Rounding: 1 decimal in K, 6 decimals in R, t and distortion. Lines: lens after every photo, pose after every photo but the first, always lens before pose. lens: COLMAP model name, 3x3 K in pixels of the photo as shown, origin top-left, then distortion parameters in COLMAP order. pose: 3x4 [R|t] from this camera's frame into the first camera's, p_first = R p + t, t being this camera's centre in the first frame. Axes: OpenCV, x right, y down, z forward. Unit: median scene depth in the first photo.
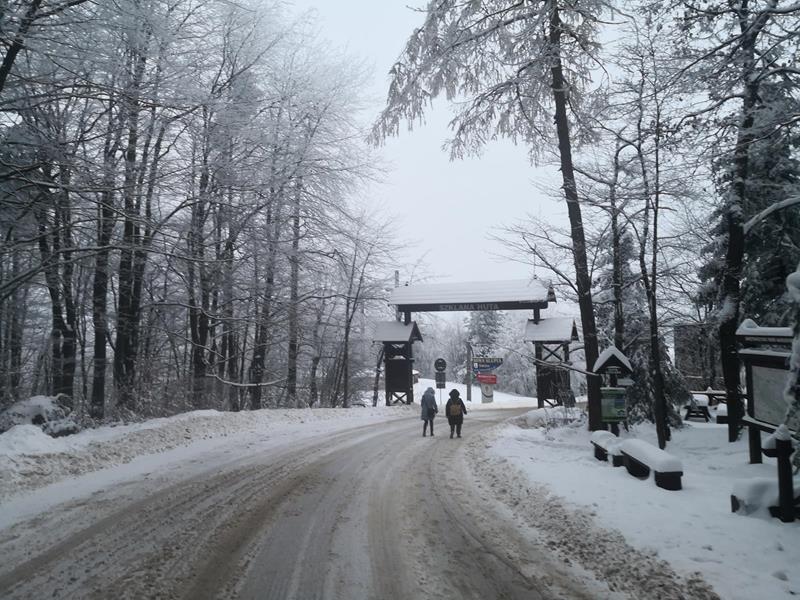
lens RADIAL K [[632.4, 0, 400.0], [0, 632.4, 300.0], [0, 0, 1]] dist [-0.010805, -0.005262]
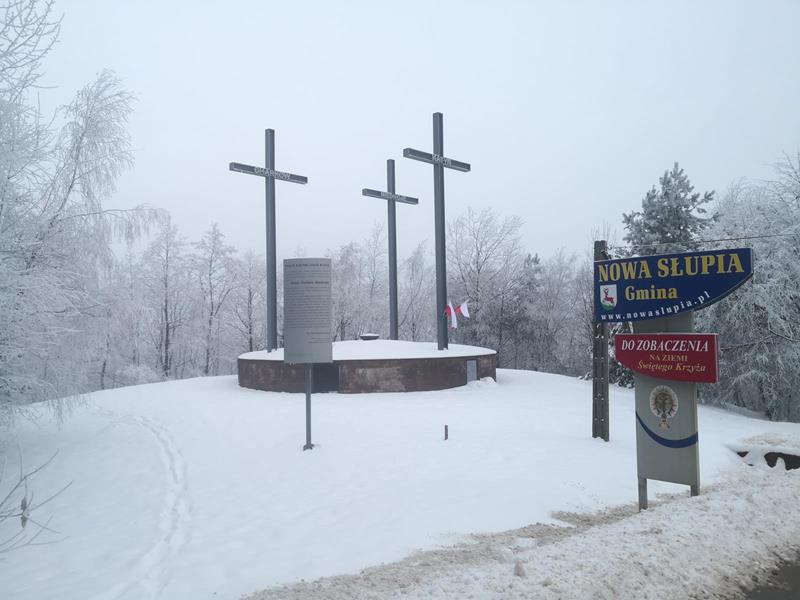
lens RADIAL K [[632.4, 0, 400.0], [0, 632.4, 300.0], [0, 0, 1]] dist [-0.010805, -0.005262]
pose [[0.965476, -0.004920, -0.260445, 0.154126], [0.003691, 0.999980, -0.005211, 0.149805], [0.260466, 0.004070, 0.965475, 1.111090]]
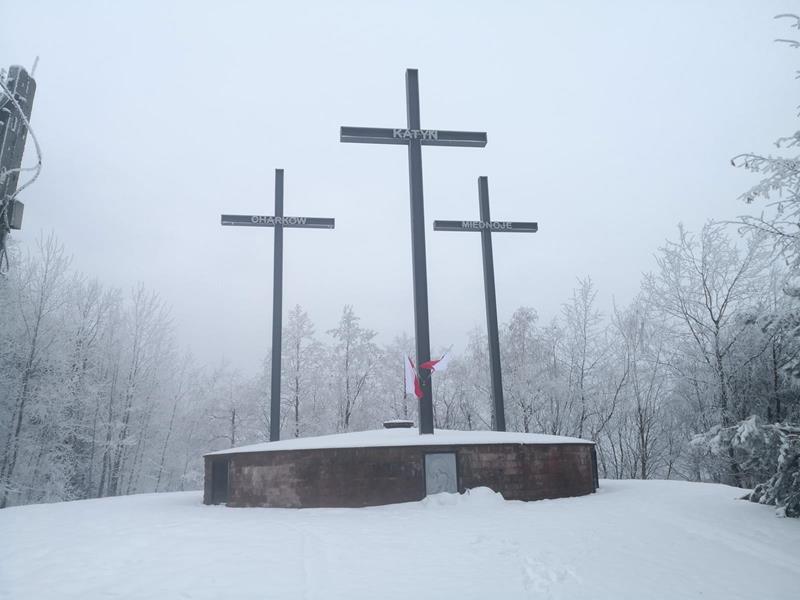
lens RADIAL K [[632.4, 0, 400.0], [0, 632.4, 300.0], [0, 0, 1]] dist [-0.010805, -0.005262]
pose [[0.619672, -0.186012, -0.762500, 0.202414], [0.043367, 0.978140, -0.203374, 0.162654], [0.783662, 0.092958, 0.614193, 1.225214]]
